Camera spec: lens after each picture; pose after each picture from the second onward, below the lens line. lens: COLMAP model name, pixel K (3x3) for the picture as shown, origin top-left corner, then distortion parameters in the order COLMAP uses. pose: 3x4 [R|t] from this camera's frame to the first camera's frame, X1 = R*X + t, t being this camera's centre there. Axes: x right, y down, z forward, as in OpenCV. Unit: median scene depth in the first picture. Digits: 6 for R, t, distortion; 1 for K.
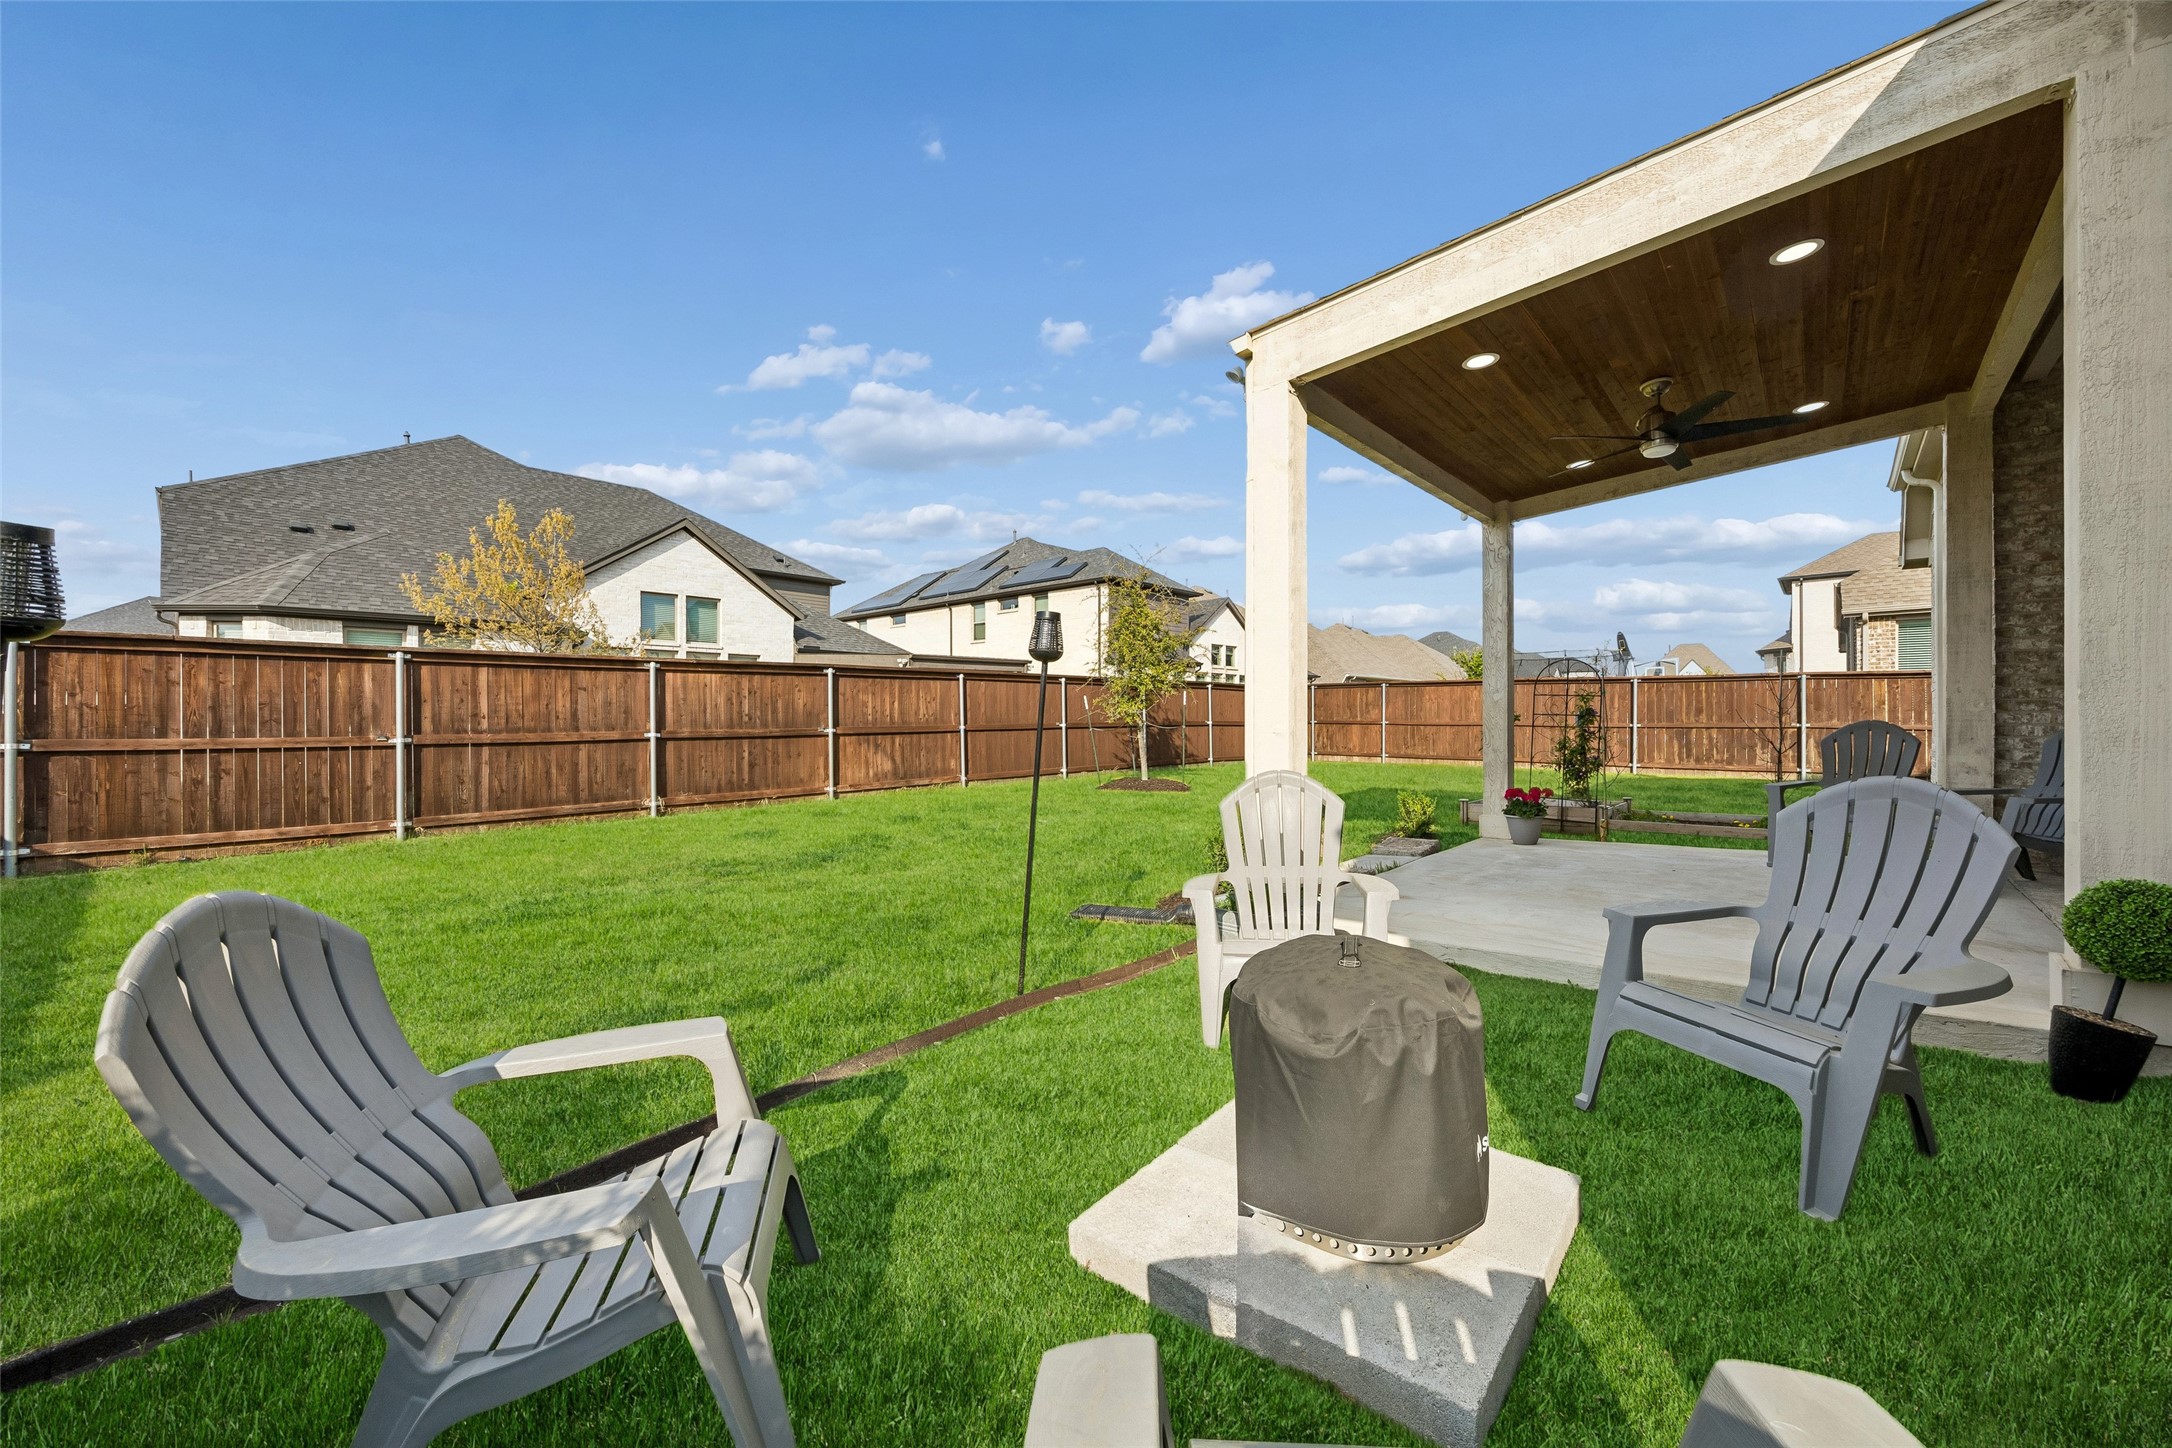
lens RADIAL K [[830.9, 0, 1090.8], [0, 830.9, 714.7], [0, 0, 1]] dist [0.002161, -0.000730]
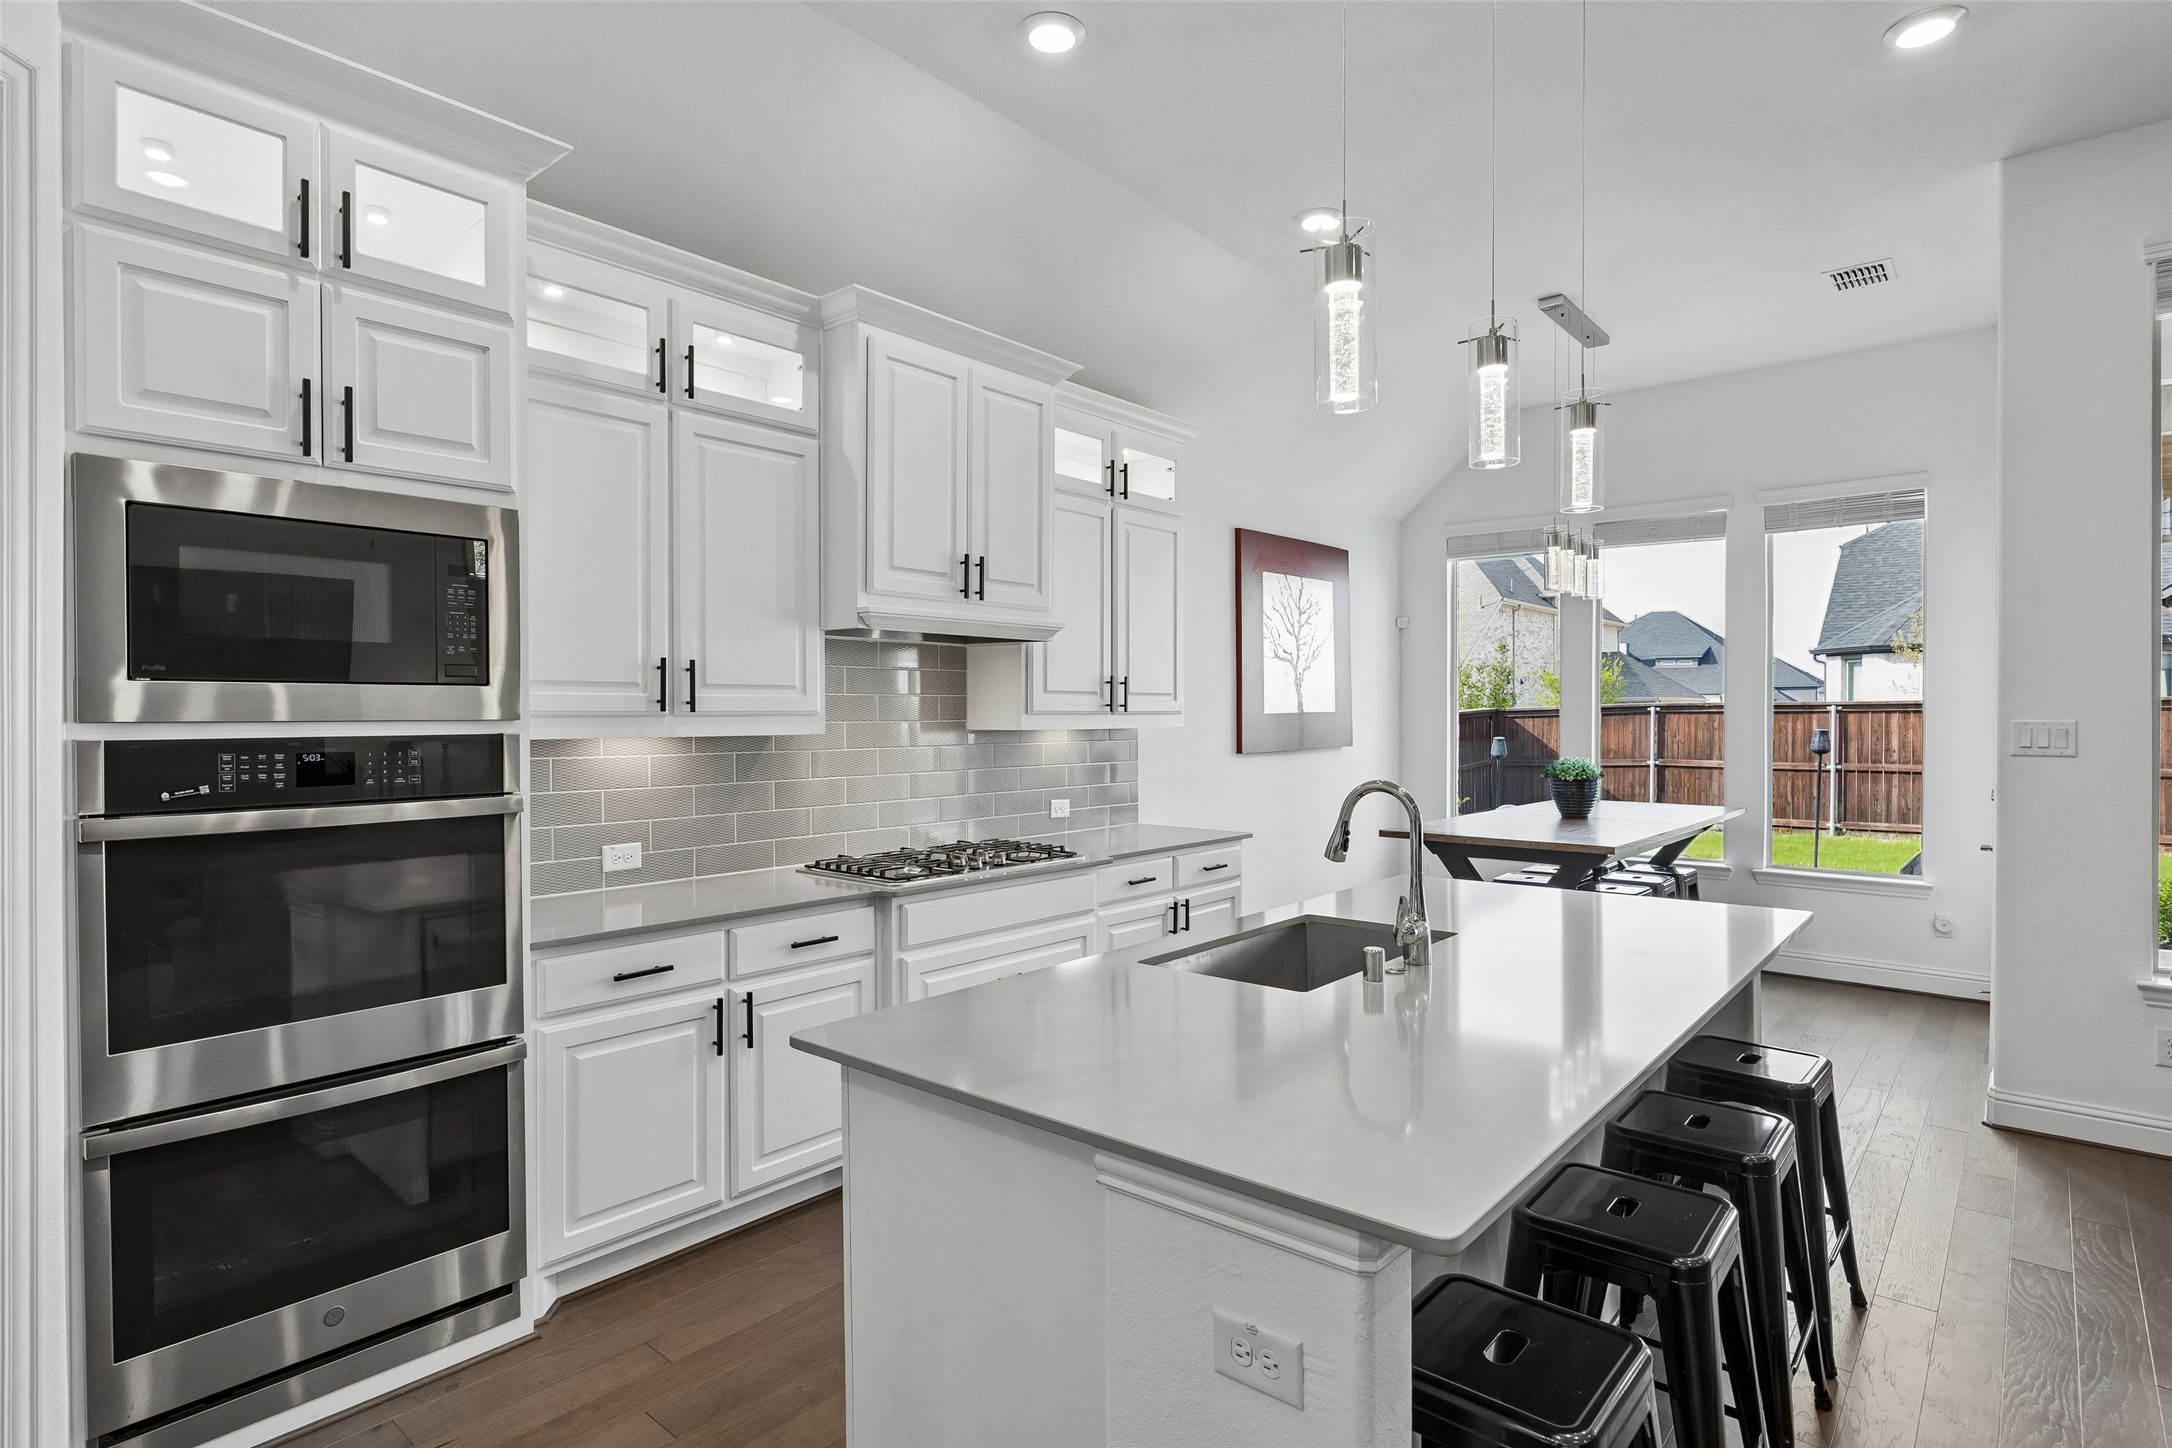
lens RADIAL K [[1111.8, 0, 1090.1], [0, 1111.8, 727.8], [0, 0, 1]] dist [-0.005026, 0.000396]
pose [[0.026663, 0.015267, -0.999528, 1.011309], [0.007203, 0.999854, 0.015464, -0.072652], [0.999619, -0.007612, 0.026549, -0.323714]]
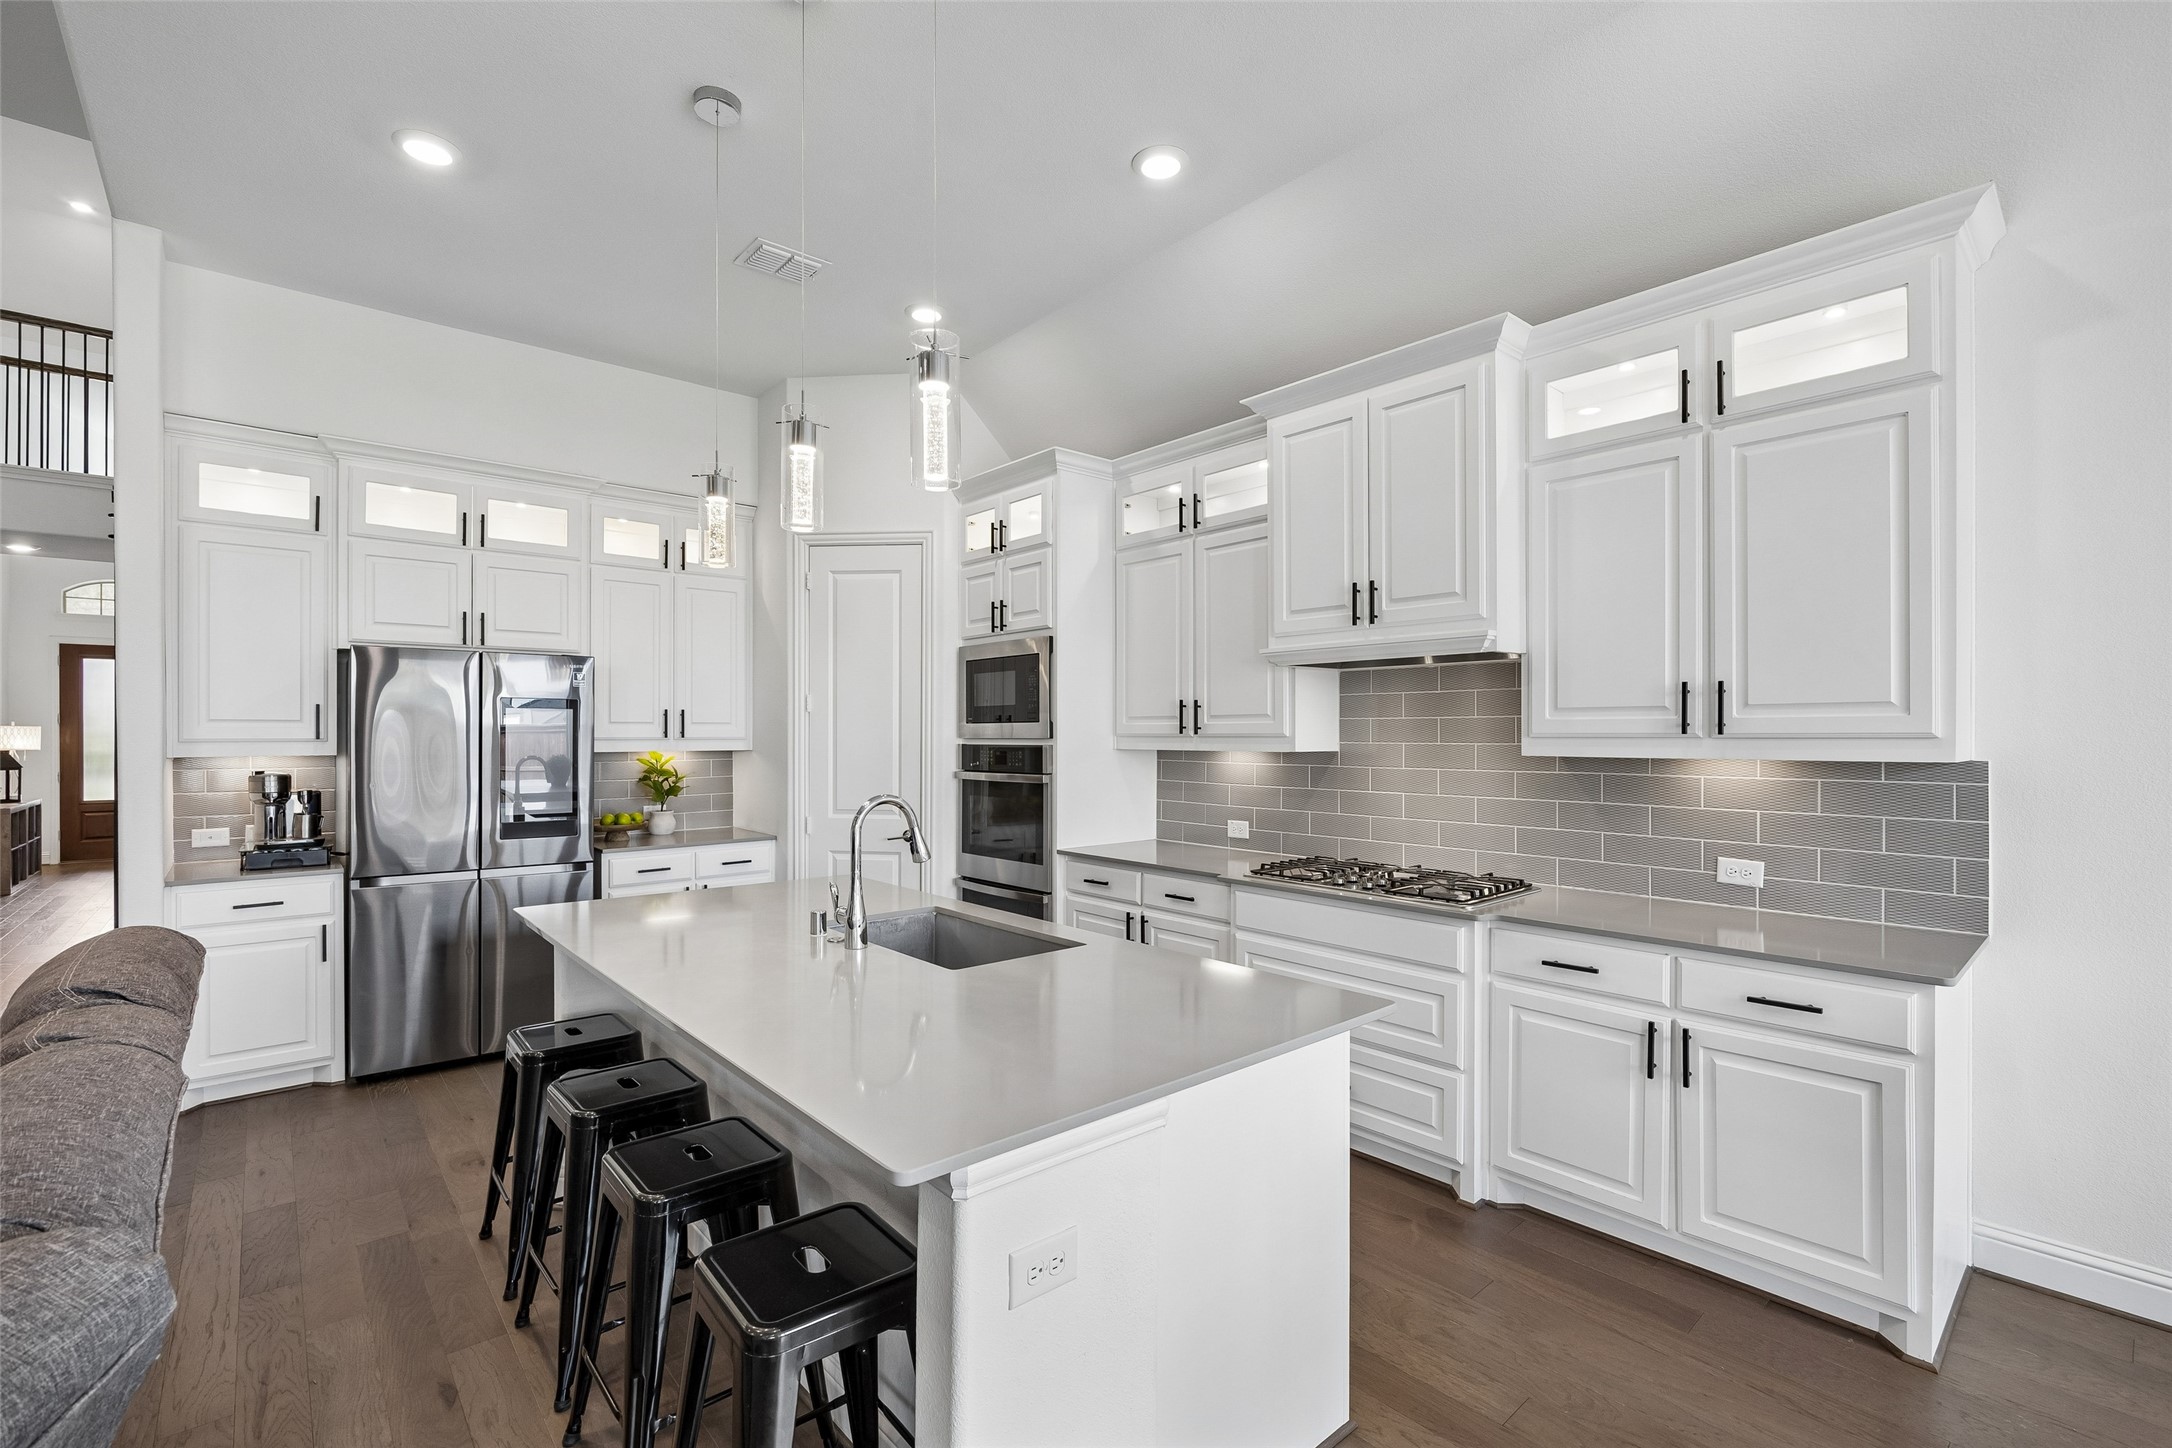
lens RADIAL K [[932.8, 0, 1129.3], [0, 932.8, 733.0], [0, 0, 1]] dist [-0.020859, -0.000131]
pose [[-0.996229, 0.002370, 0.086730, 0.611980], [0.001635, 0.999962, -0.008550, -0.069837], [-0.086747, -0.008376, -0.996195, 0.043862]]
